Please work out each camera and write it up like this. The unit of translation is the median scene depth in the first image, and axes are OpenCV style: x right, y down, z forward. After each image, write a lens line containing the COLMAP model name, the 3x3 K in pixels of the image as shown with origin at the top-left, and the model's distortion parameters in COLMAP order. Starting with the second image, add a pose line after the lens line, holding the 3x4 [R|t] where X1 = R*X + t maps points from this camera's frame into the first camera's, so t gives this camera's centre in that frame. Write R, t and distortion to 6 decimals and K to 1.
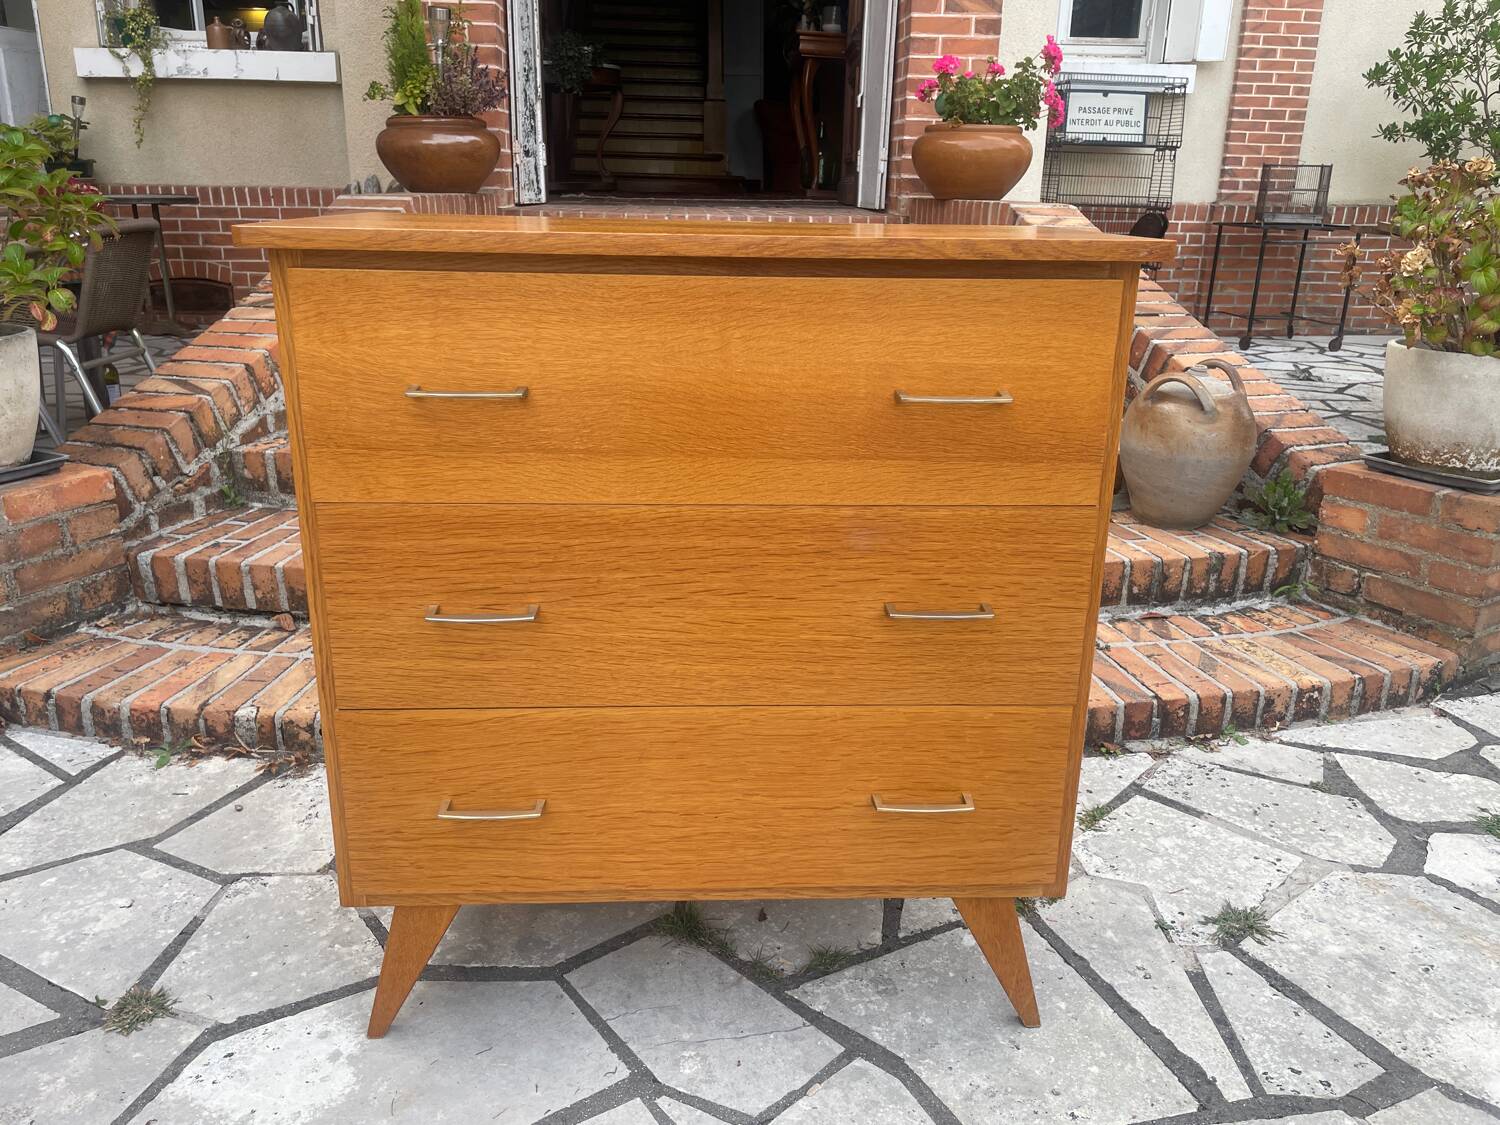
lens RADIAL K [[1139.9, 0, 763.3], [0, 1139.9, 557.2], [0, 0, 1]] dist [0.087152, -0.118006]
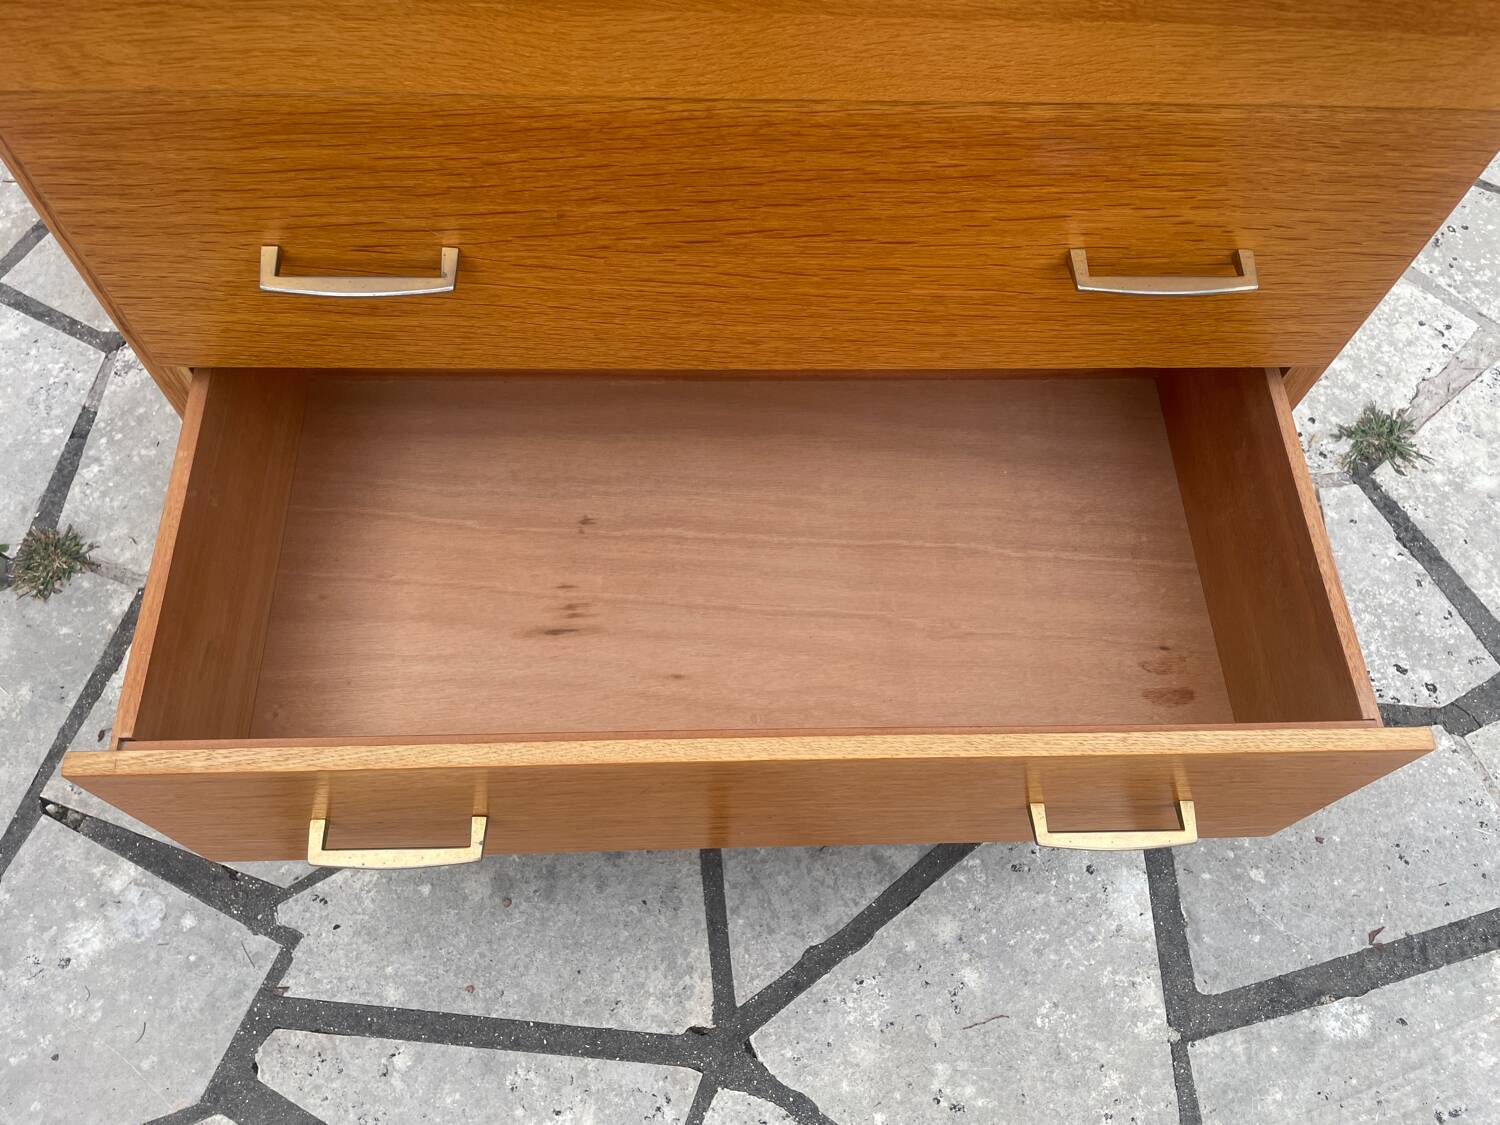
lens RADIAL K [[1139.9, 0, 757.8], [0, 1139.9, 557.6], [0, 0, 1]] dist [0.087152, -0.118006]
pose [[0.999499, 0.025179, 0.019186, -0.043772], [-0.031408, 0.713071, 0.700388, -0.194720], [0.003954, -0.700640, 0.713504, 0.381175]]
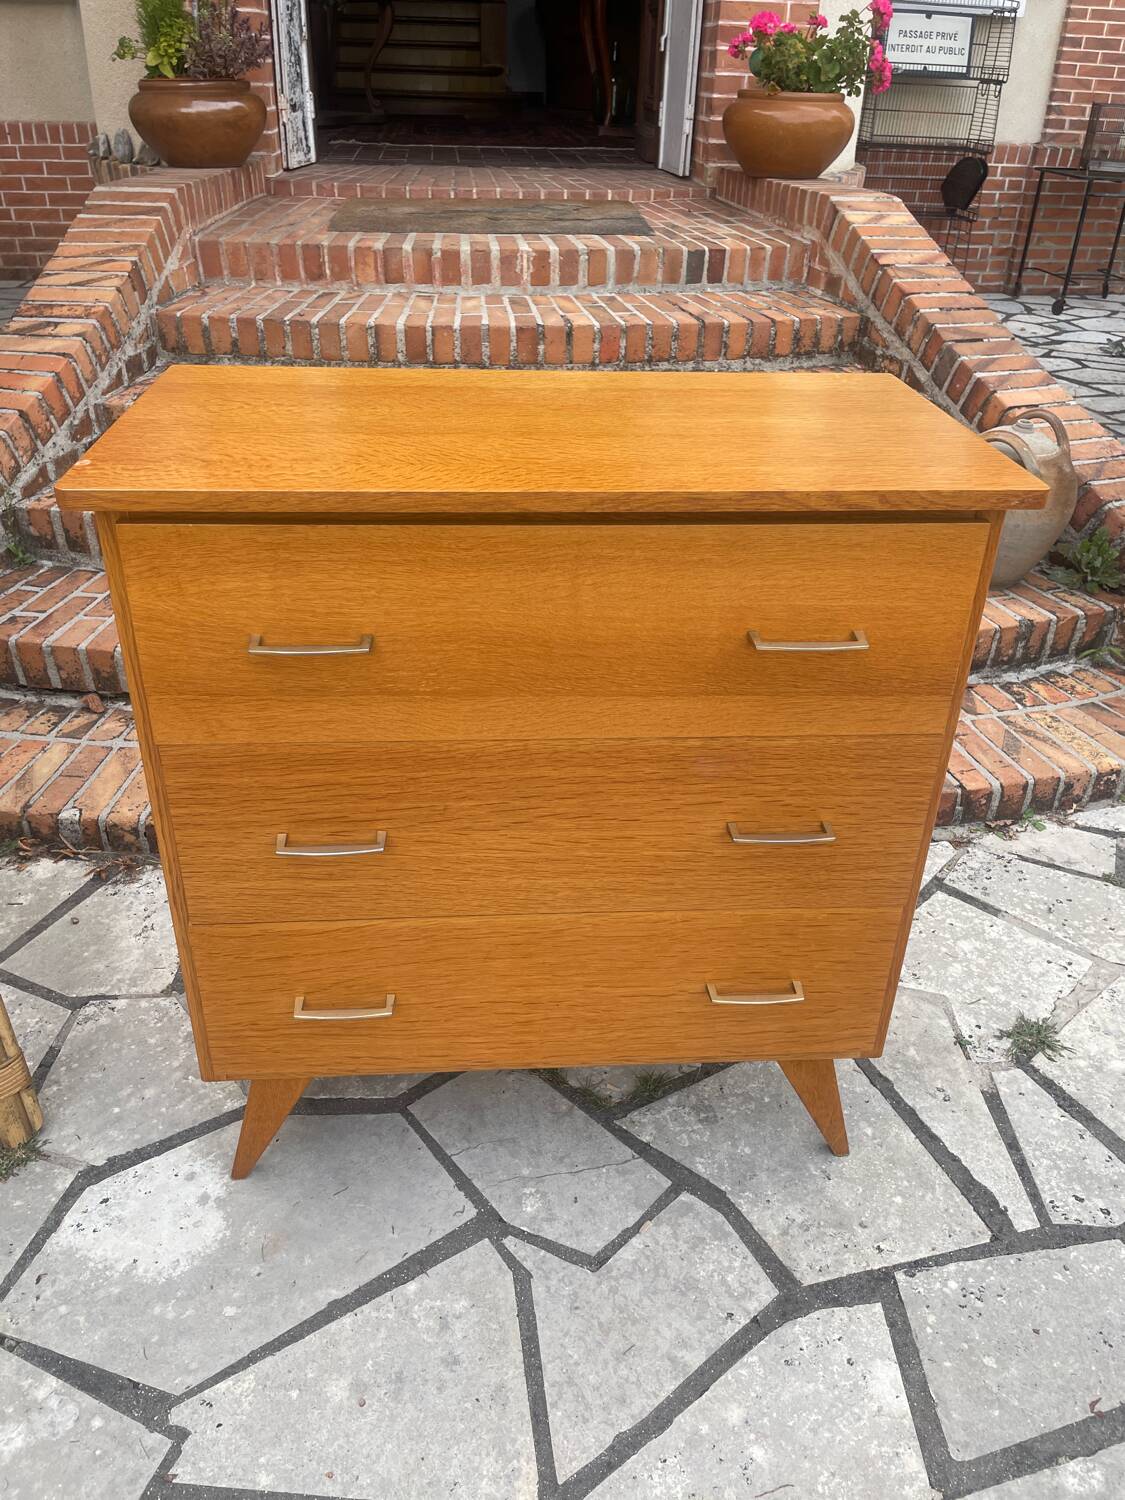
lens RADIAL K [[1139.9, 0, 568.4], [0, 1139.9, 736.7], [0, 0, 1]] dist [0.087152, -0.118006]
pose [[0.999700, -0.004973, 0.023972, -0.046159], [-0.000238, 0.977137, 0.212611, -0.197358], [-0.024481, -0.212553, 0.976843, 0.022913]]
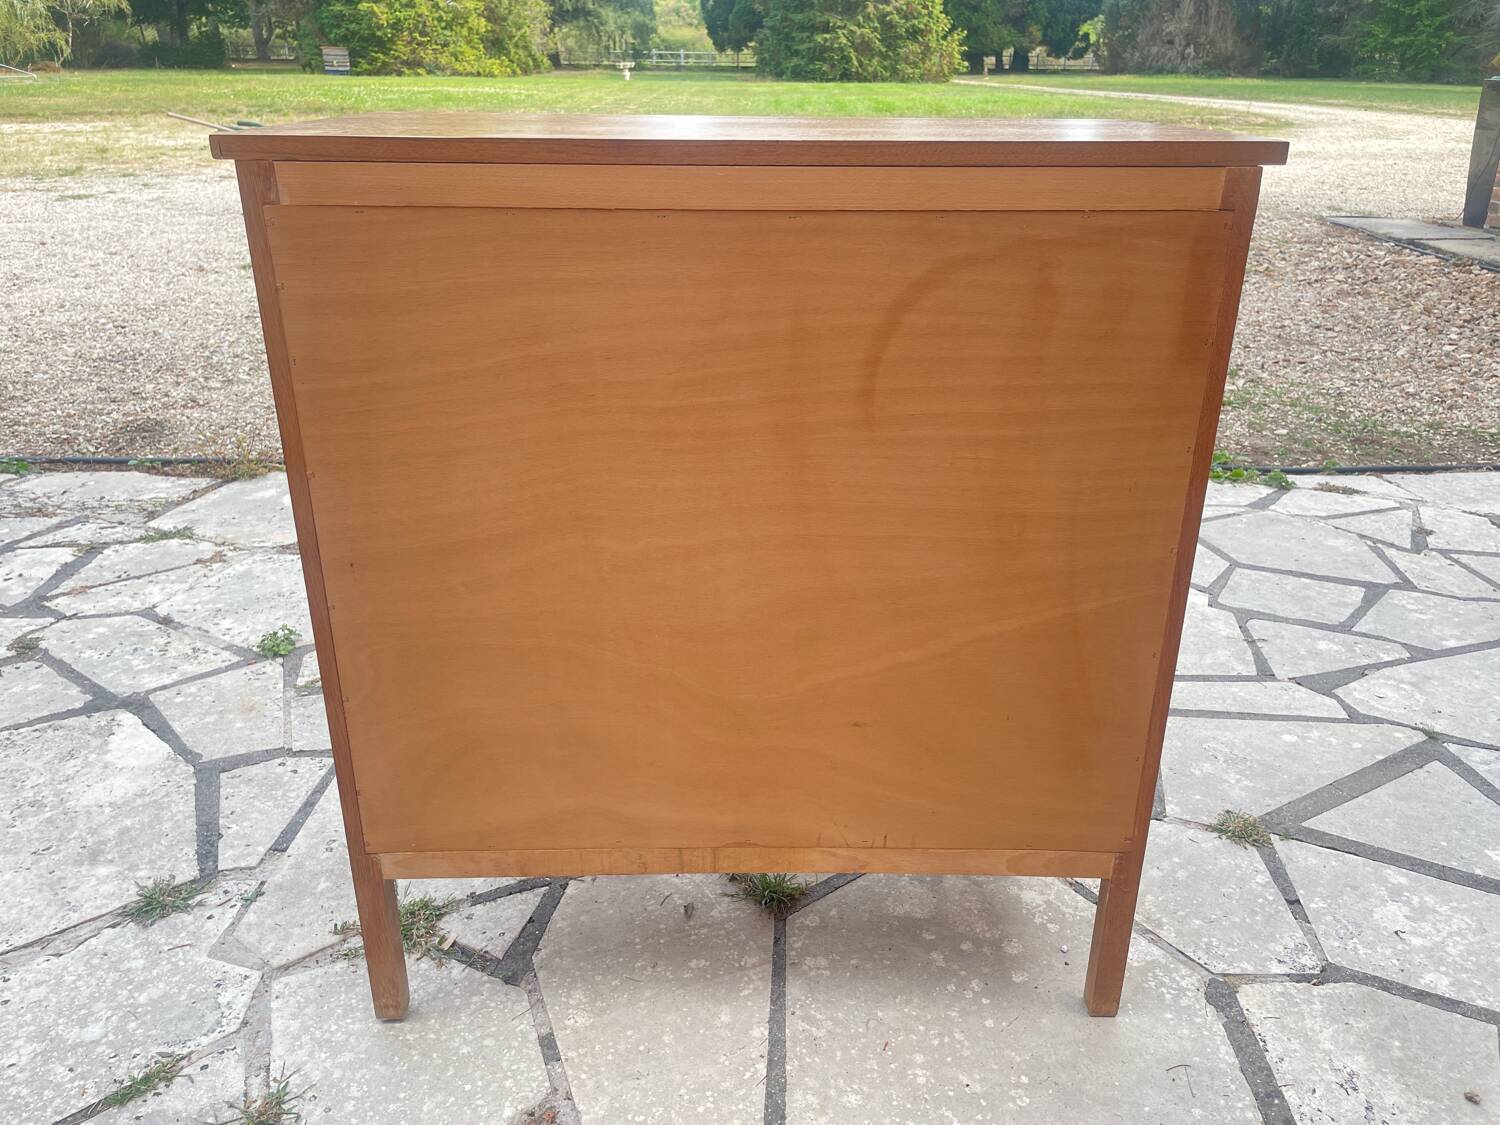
lens RADIAL K [[1139.9, 0, 767.4], [0, 1139.9, 540.9], [0, 0, 1]] dist [0.087152, -0.118006]
pose [[-0.999032, -0.039742, 0.018866, -0.071331], [-0.018109, 0.762317, 0.646951, -0.526606], [-0.040093, 0.645983, -0.762299, 1.592857]]
